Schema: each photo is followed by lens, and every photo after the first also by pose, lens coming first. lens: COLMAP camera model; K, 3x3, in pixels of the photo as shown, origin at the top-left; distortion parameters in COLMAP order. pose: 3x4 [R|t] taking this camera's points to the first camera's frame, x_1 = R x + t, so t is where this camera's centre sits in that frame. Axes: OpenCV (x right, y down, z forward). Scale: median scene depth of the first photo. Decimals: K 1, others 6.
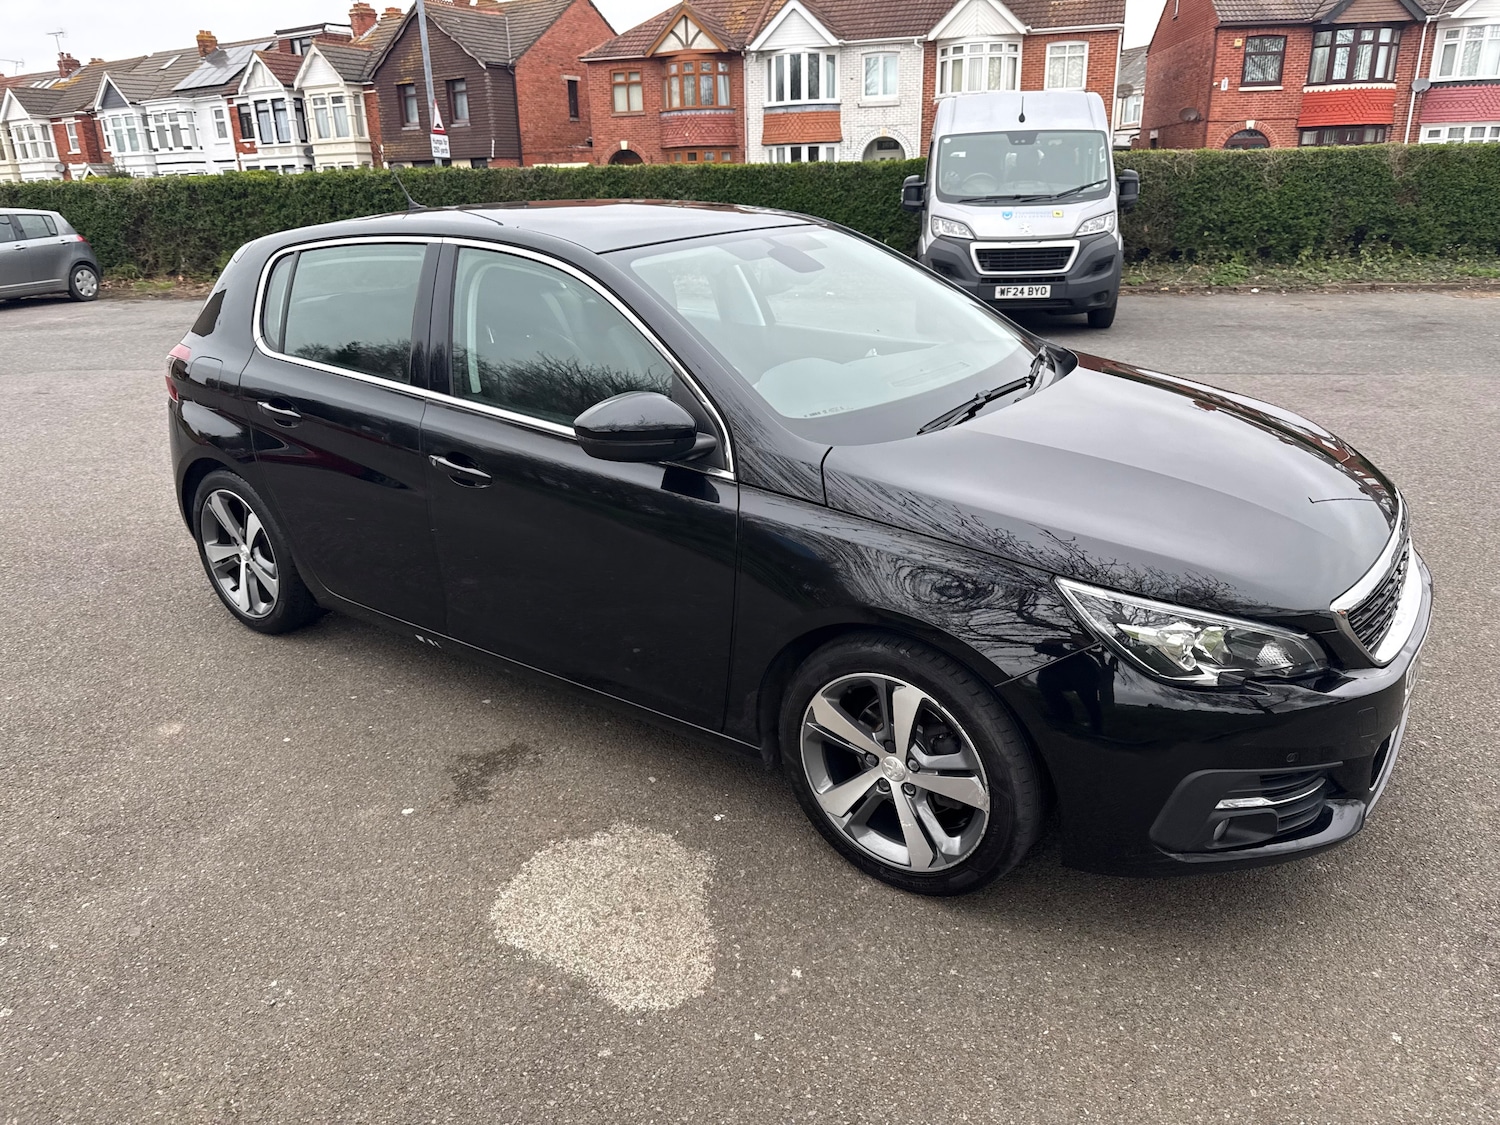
lens RADIAL K [[1061.3, 0, 757.8], [0, 1061.3, 566.0], [0, 0, 1]] dist [0.016188, -0.020347]
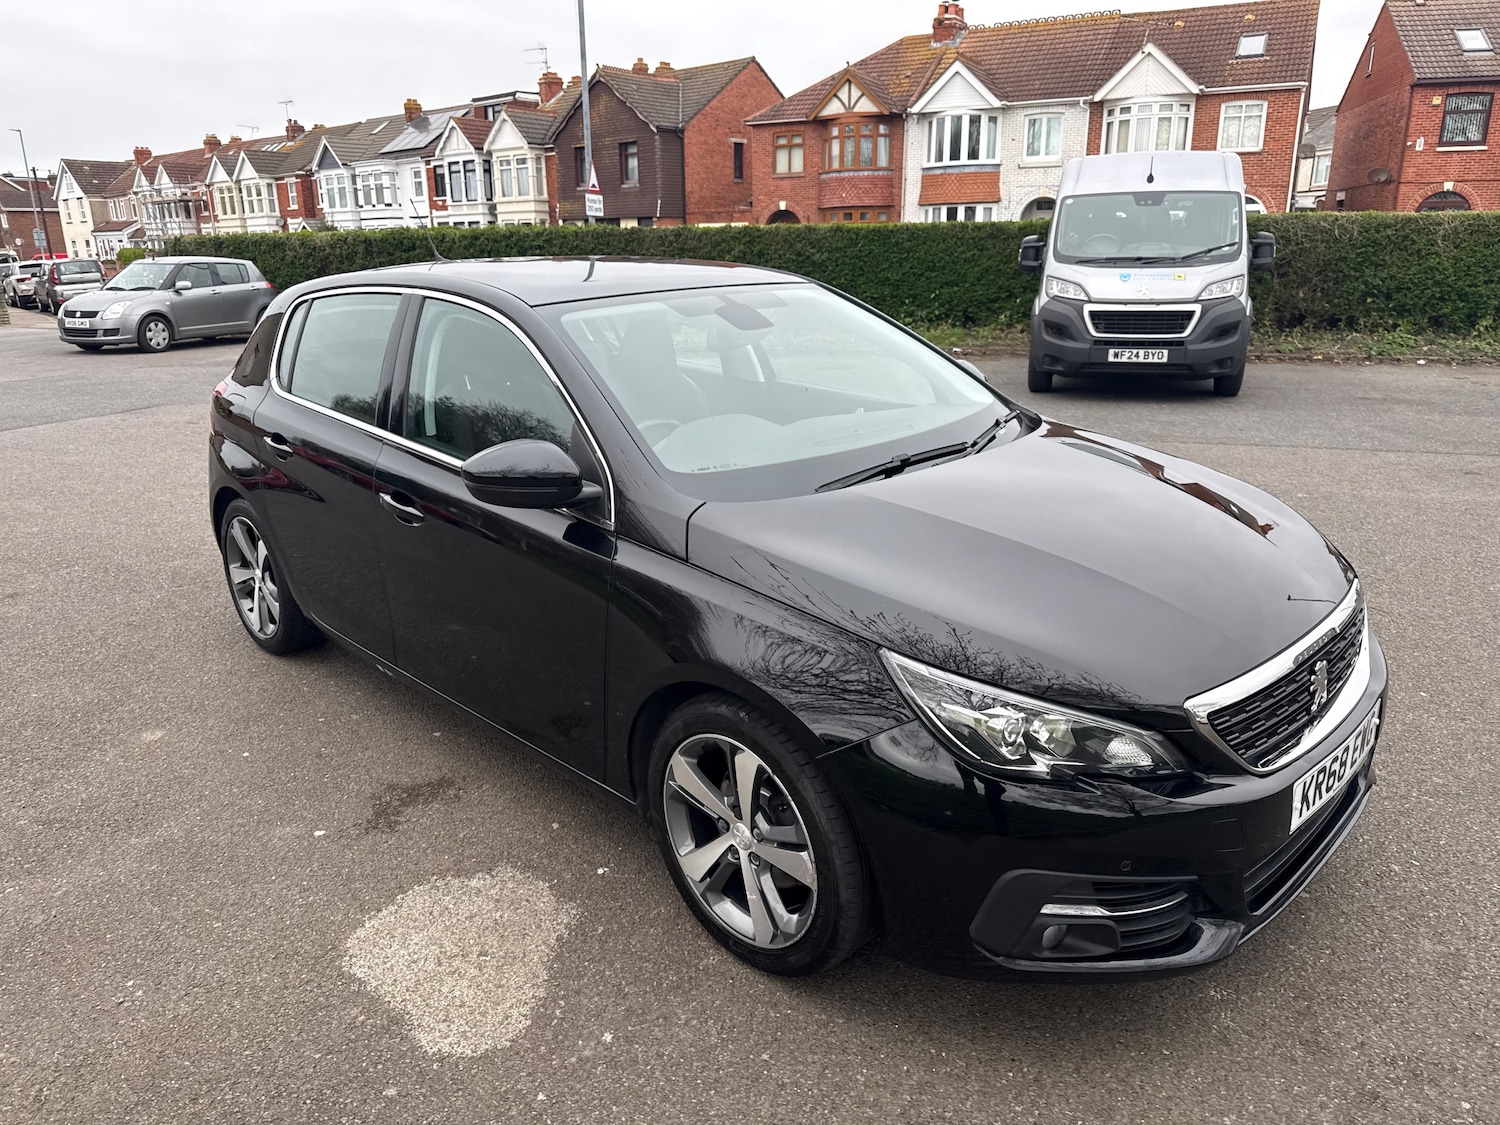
lens RADIAL K [[1061.7, 0, 741.4], [0, 1061.7, 568.8], [0, 0, 1]] dist [0.019800, -0.025428]
pose [[0.985844, 0.058747, -0.157033, 0.019002], [-0.066087, 0.996932, -0.041935, -0.000831], [0.154088, 0.051719, 0.986703, 0.002163]]
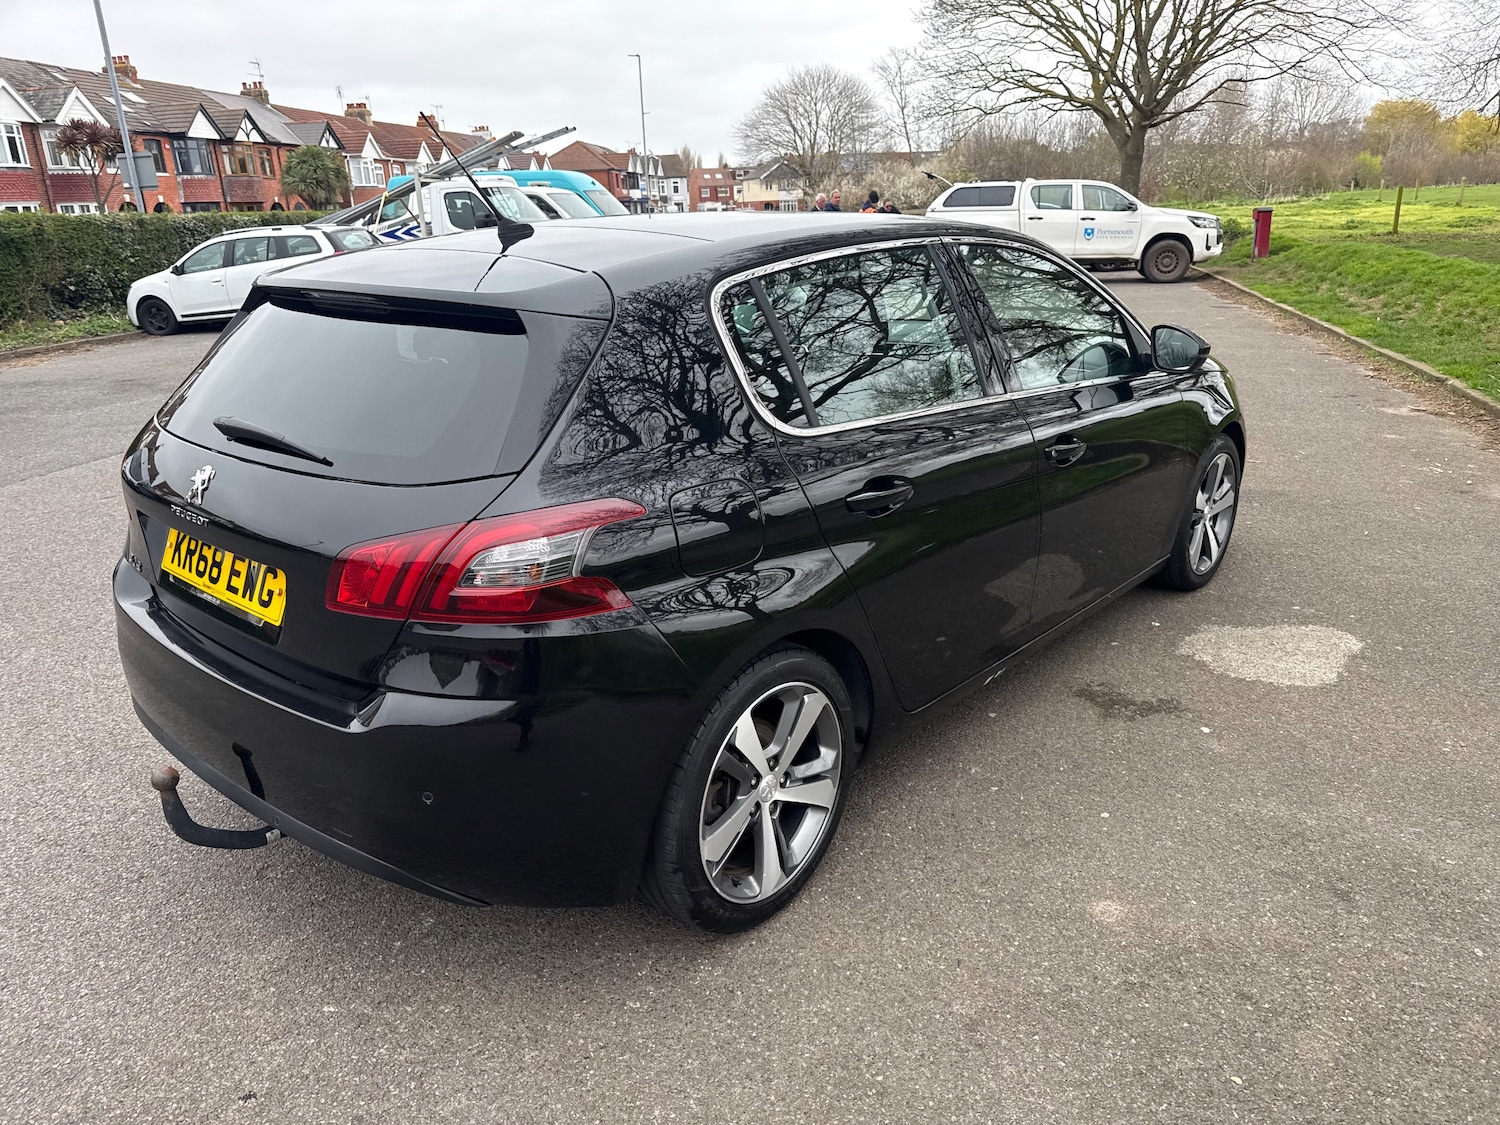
lens RADIAL K [[1060.4, 0, 757.3], [0, 1060.4, 566.7], [0, 0, 1]] dist [0.018996, -0.022758]
pose [[0.085662, -0.297864, 0.950757, -0.116602], [0.370667, 0.895294, 0.247091, -0.031380], [-0.924807, 0.331248, 0.187101, 0.099189]]
